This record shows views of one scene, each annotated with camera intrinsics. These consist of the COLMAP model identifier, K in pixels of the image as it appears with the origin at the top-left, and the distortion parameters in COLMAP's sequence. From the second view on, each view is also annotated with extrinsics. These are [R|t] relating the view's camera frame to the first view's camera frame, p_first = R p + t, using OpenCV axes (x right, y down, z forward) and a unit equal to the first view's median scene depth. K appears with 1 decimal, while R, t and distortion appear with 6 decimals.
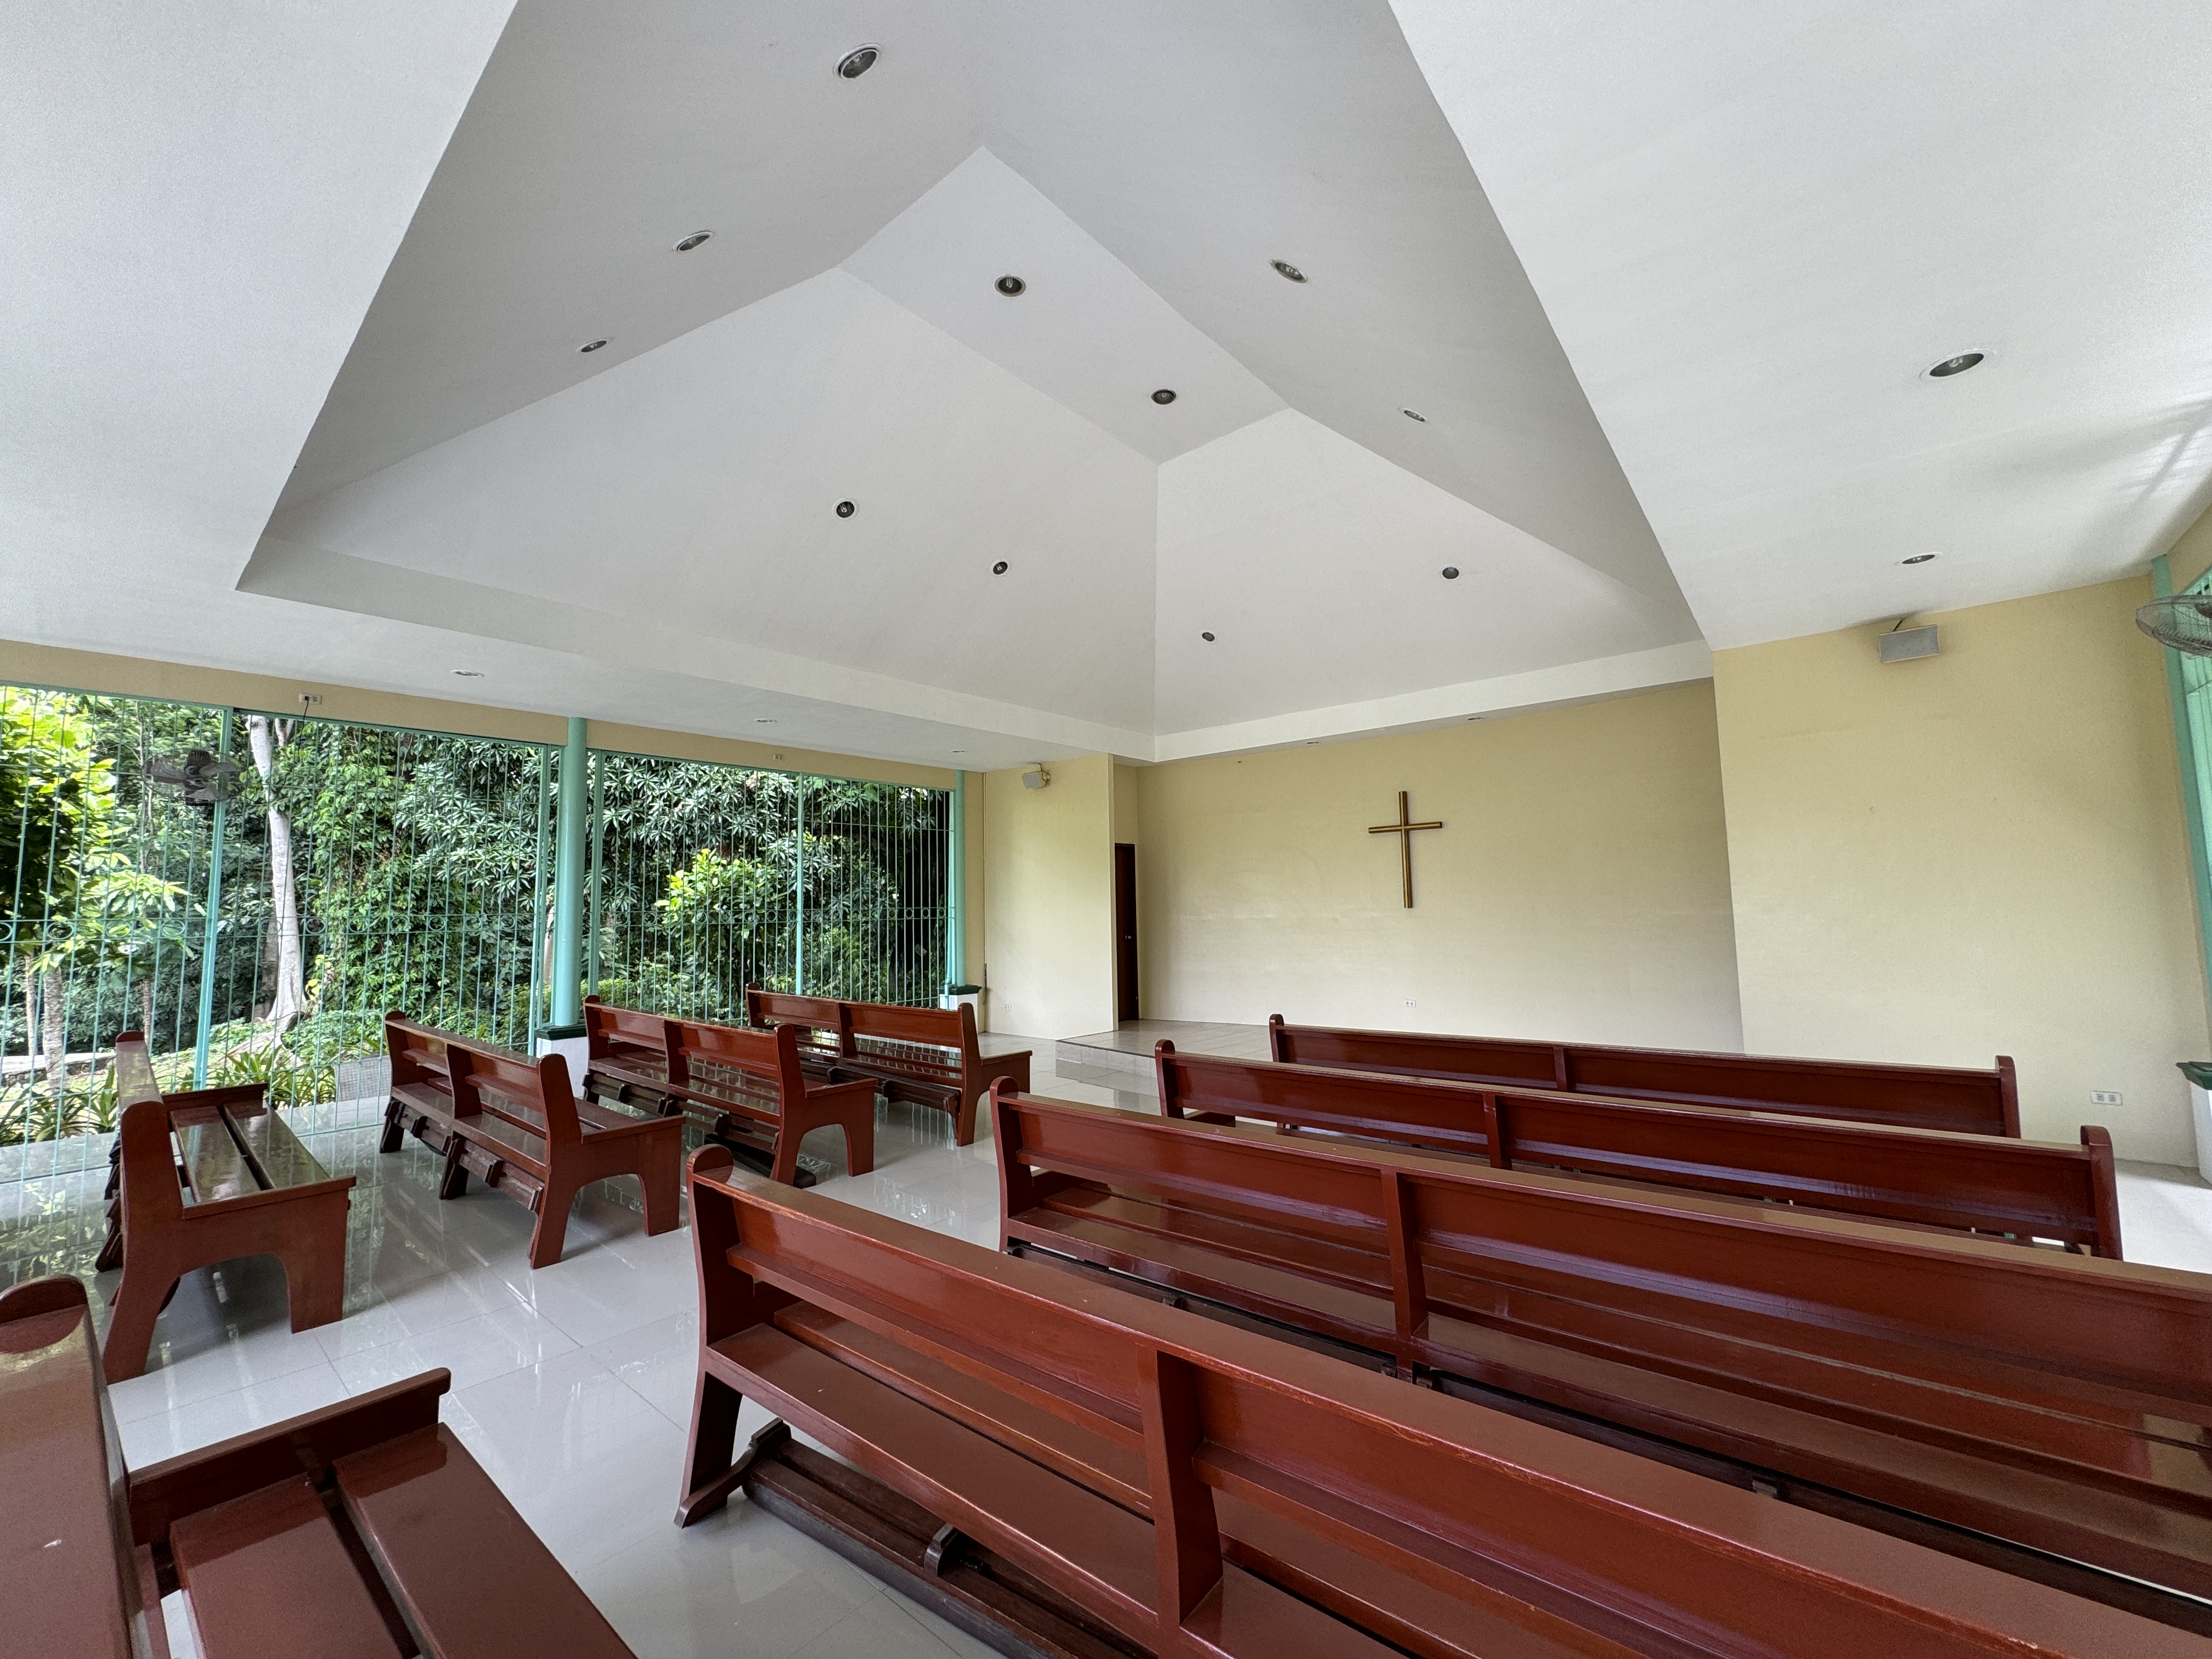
lens RADIAL K [[883.2, 0, 1102.3], [0, 883.2, 829.5], [0, 0, 1]] dist [0.000304, -0.000071]
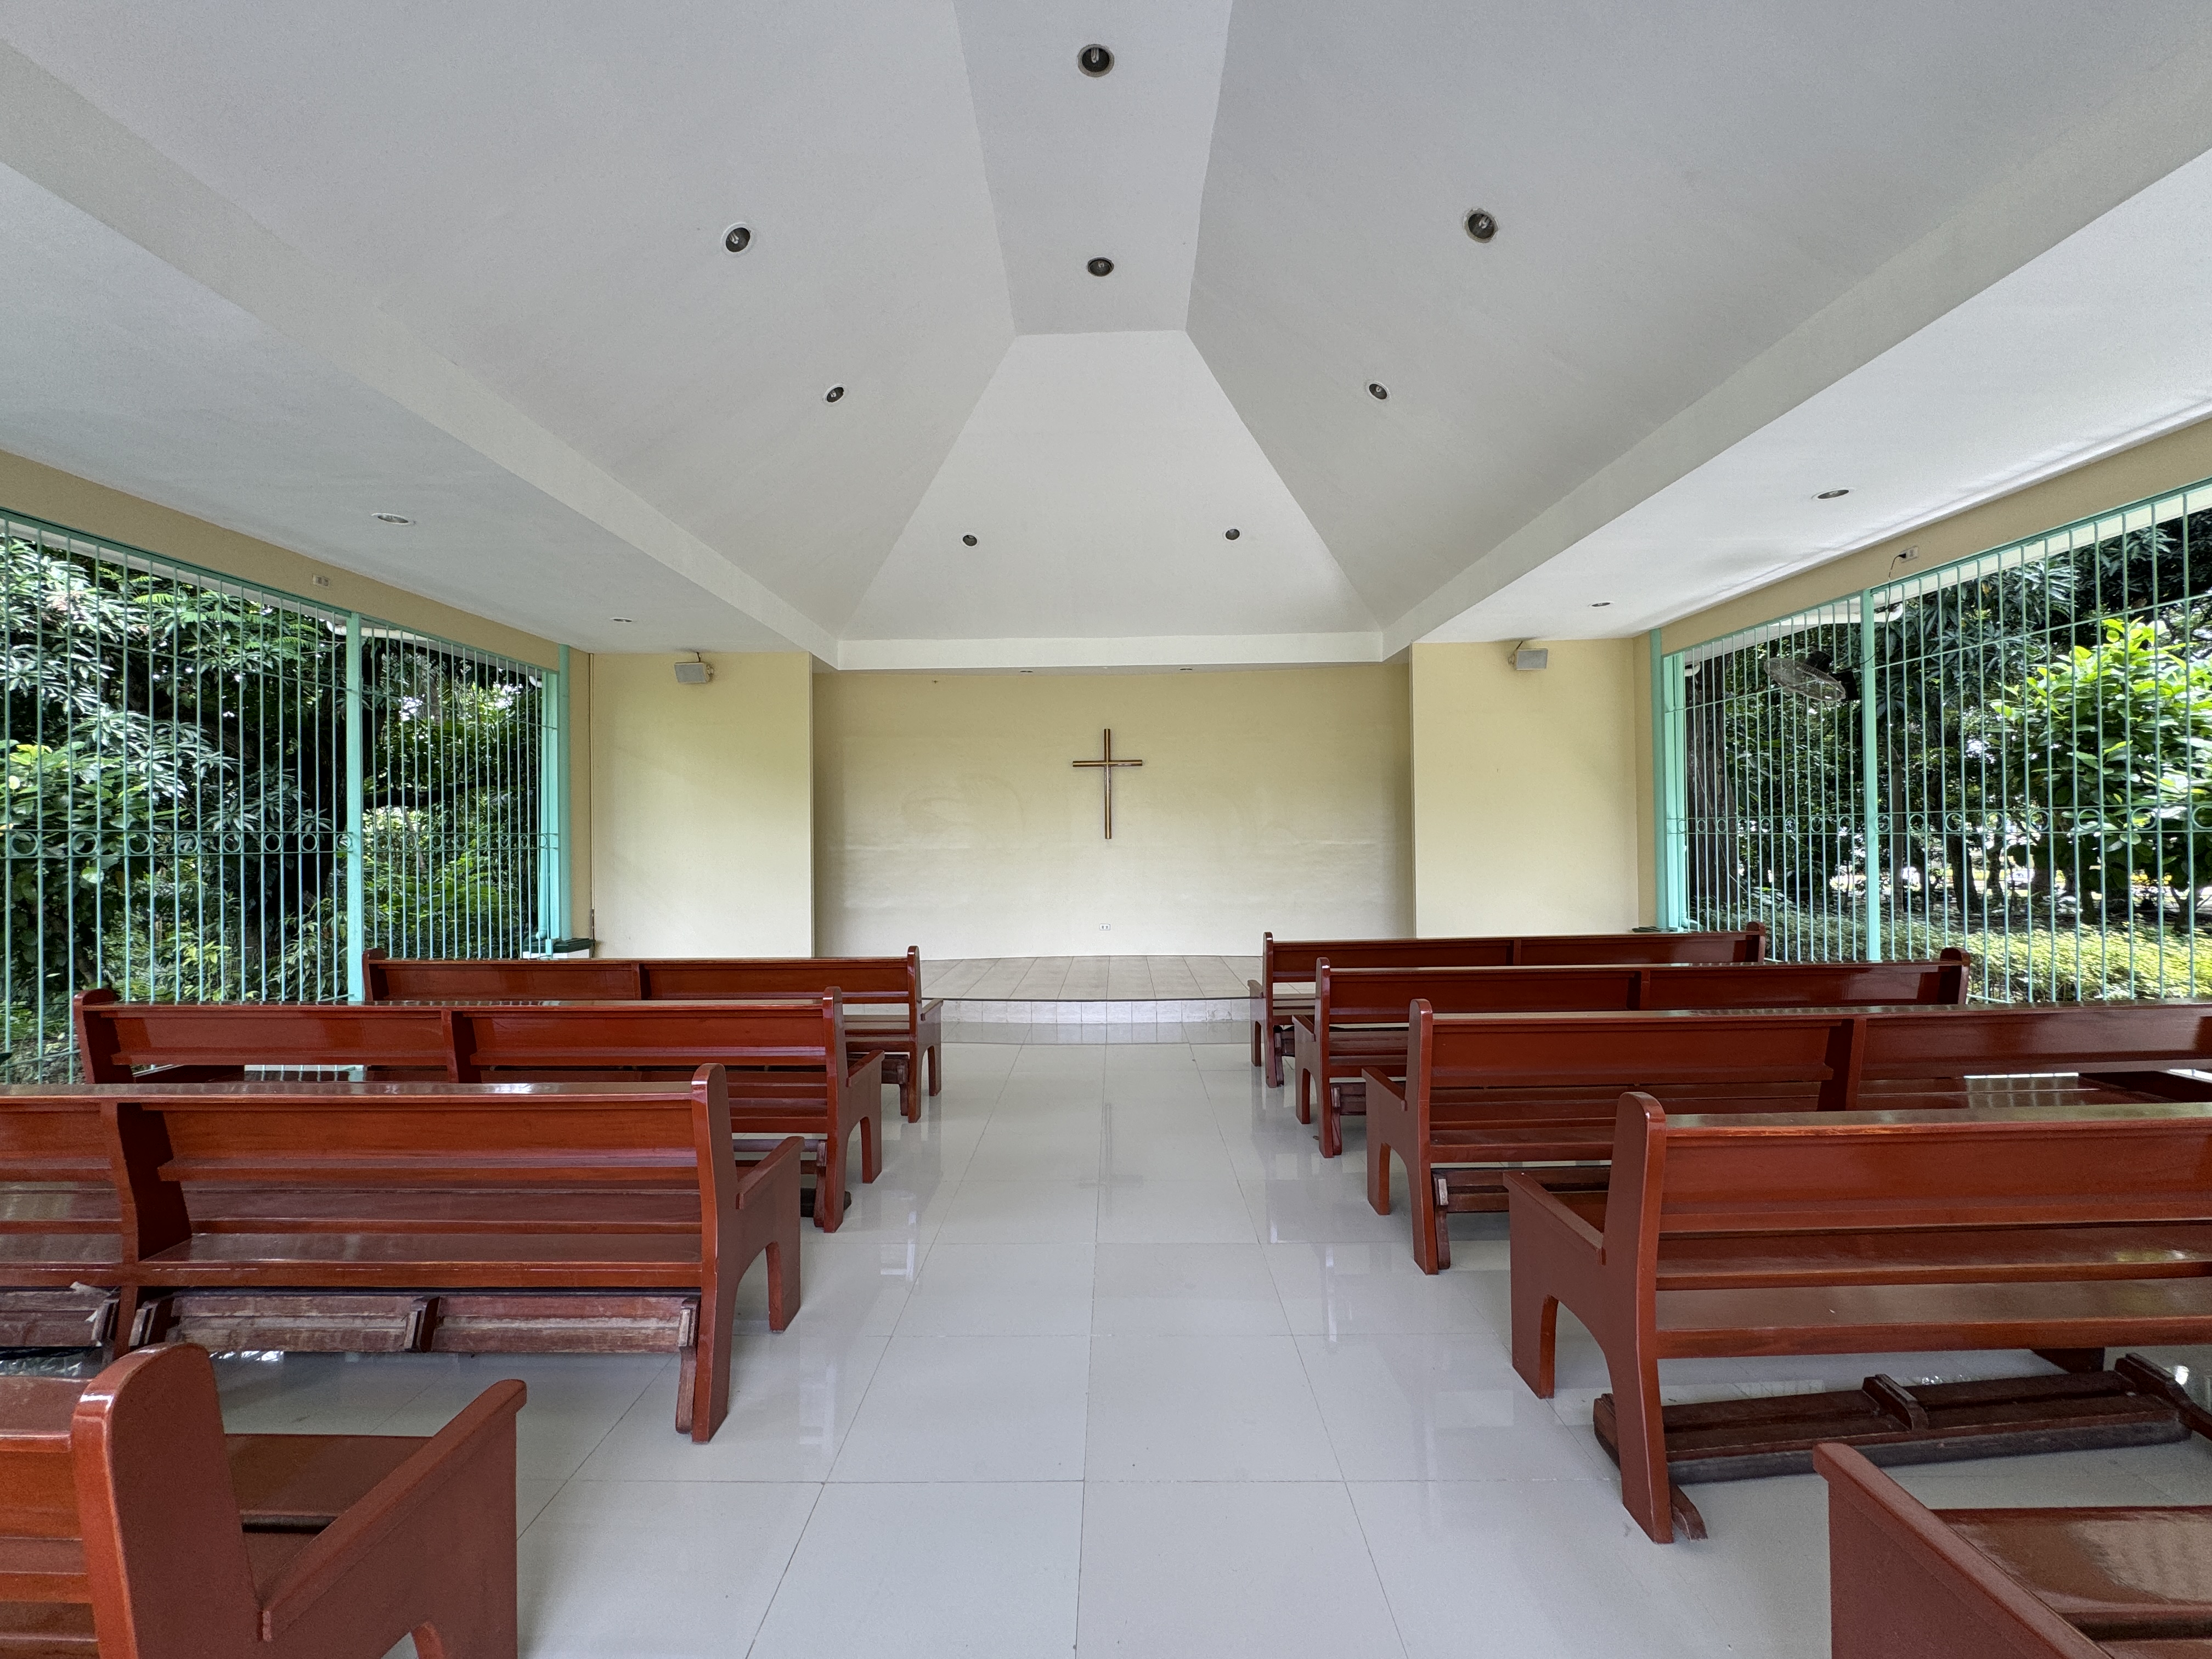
lens RADIAL K [[883.2, 0, 1110.3], [0, 883.2, 828.6], [0, 0, 1]] dist [0.000304, -0.000071]
pose [[0.764967, 0.015563, 0.643881, -0.638117], [-0.059022, 0.997195, 0.046018, 0.052013], [-0.641359, -0.073206, 0.763740, 0.338971]]
